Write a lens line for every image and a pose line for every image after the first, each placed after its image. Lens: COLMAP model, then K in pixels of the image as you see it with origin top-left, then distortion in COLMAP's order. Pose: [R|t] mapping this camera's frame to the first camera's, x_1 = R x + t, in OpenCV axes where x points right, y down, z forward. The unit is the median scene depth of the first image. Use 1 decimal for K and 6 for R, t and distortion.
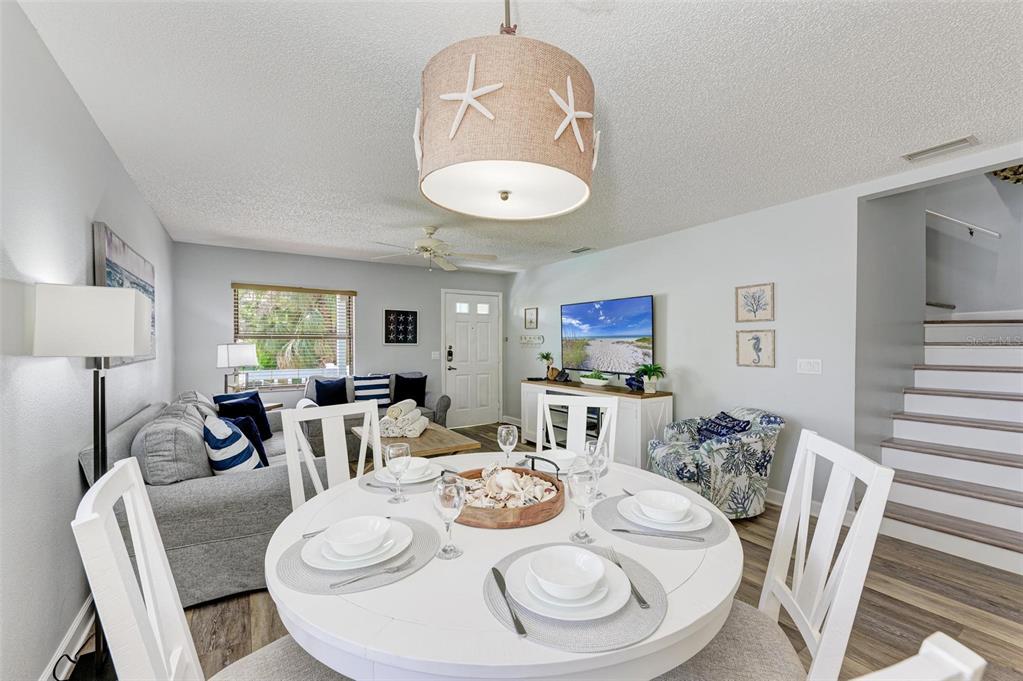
lens RADIAL K [[423.5, 0, 513.2], [0, 423.5, 343.3], [0, 0, 1]] dist [0.003590, -0.000032]
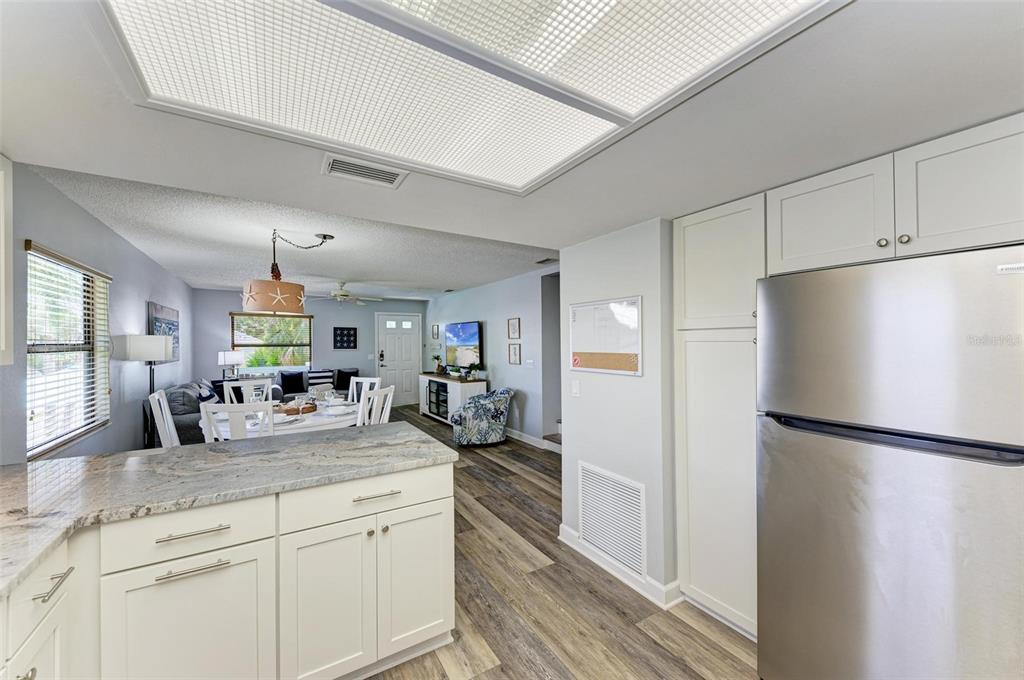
lens RADIAL K [[386.6, 0, 514.1], [0, 386.6, 343.6], [0, 0, 1]] dist [0.002911, 0.000014]
pose [[0.999969, -0.001533, -0.007716, 0.390801], [0.001545, 0.999998, 0.001486, -0.023115], [0.007714, -0.001498, 0.999969, -0.419497]]
